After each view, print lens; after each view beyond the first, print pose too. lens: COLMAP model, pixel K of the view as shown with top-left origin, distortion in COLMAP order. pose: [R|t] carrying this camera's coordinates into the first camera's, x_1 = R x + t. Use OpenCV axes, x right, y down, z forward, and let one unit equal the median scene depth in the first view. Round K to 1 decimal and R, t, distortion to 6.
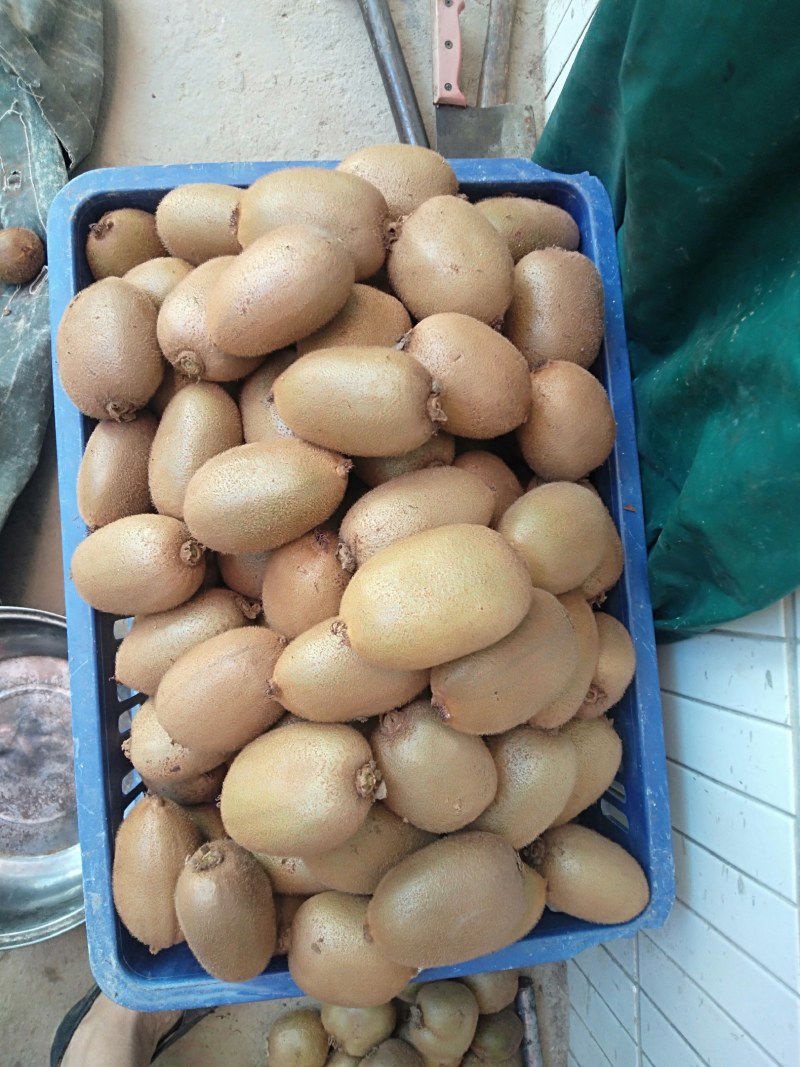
lens RADIAL K [[430.2, 0, 393.2], [0, 430.2, 560.7], [0, 0, 1]] dist [0.025976, -0.000117]
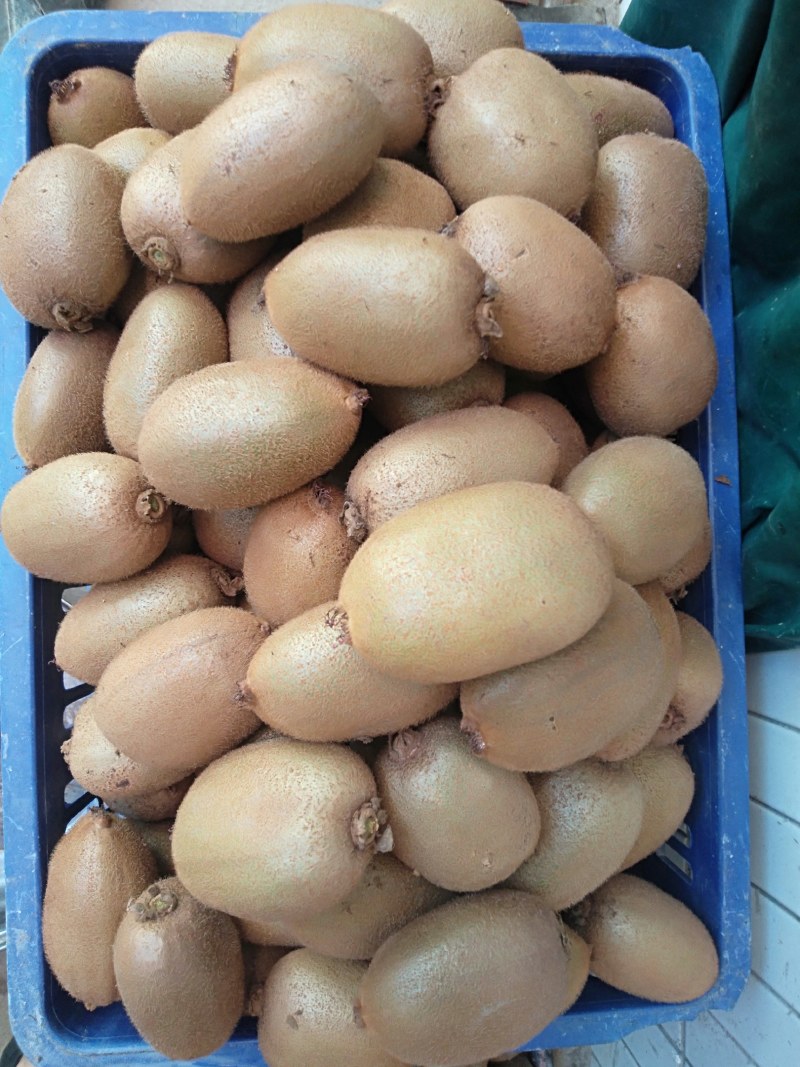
lens RADIAL K [[430.2, 0, 393.2], [0, 430.2, 560.7], [0, 0, 1]] dist [0.025976, -0.000117]
pose [[0.997900, 0.051054, -0.039855, -0.008089], [-0.048987, 0.997484, 0.051238, 0.017161], [0.042370, -0.049178, 0.997891, 0.242111]]
